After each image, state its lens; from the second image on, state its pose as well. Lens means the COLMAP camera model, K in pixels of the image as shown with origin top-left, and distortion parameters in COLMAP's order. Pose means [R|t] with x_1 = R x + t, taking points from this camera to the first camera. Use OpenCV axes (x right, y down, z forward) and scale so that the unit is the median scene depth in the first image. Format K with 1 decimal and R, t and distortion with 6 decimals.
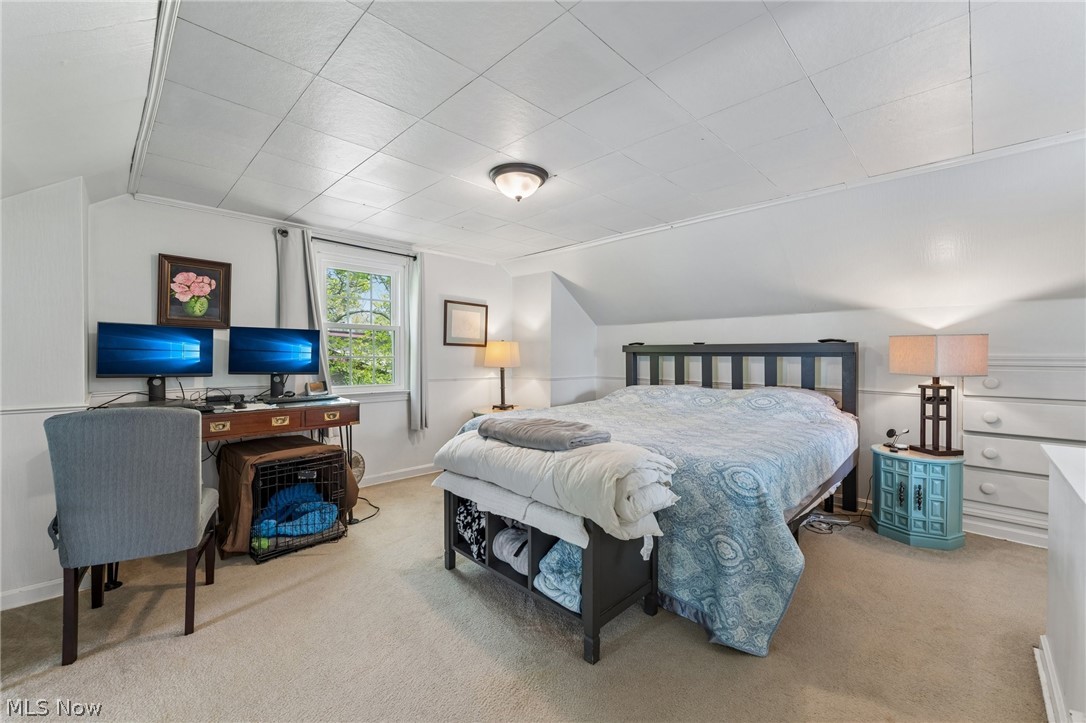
lens RADIAL K [[436.6, 0, 543.9], [0, 436.6, 353.7], [0, 0, 1]] dist [-0.003739, 0.000806]
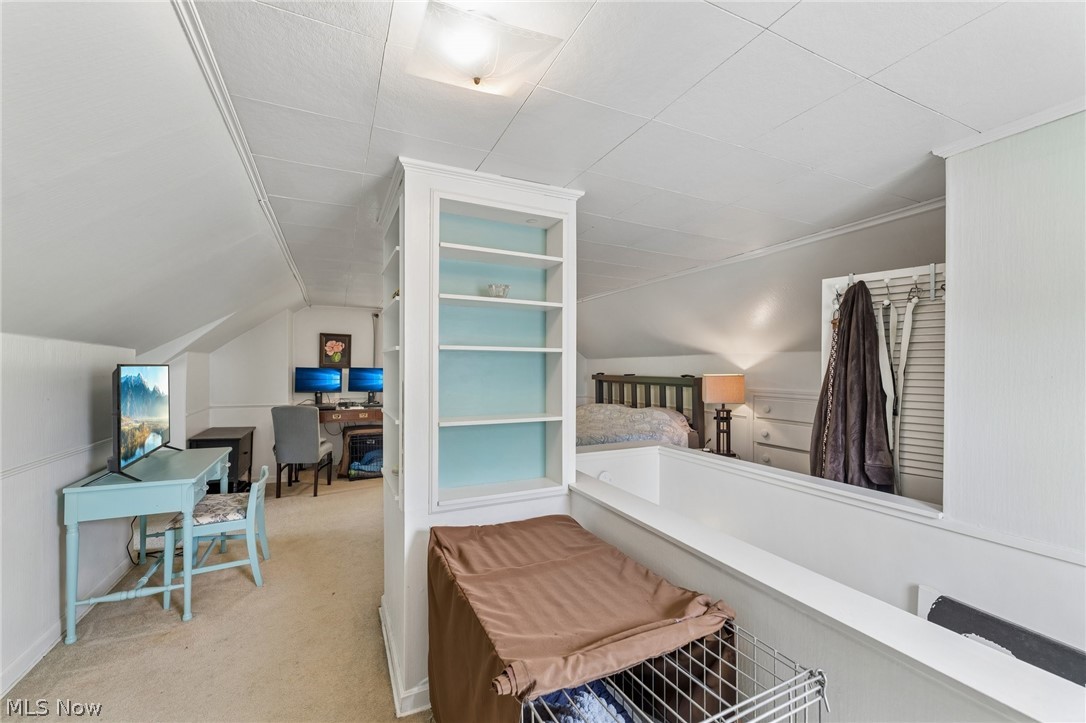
lens RADIAL K [[436.6, 0, 543.9], [0, 436.6, 365.5], [0, 0, 1]] dist [-0.003739, 0.000806]
pose [[0.942378, 0.000476, -0.334548, 0.787474], [-0.002423, 0.999982, -0.005402, -0.063852], [0.334540, 0.005901, 0.942363, -0.579307]]
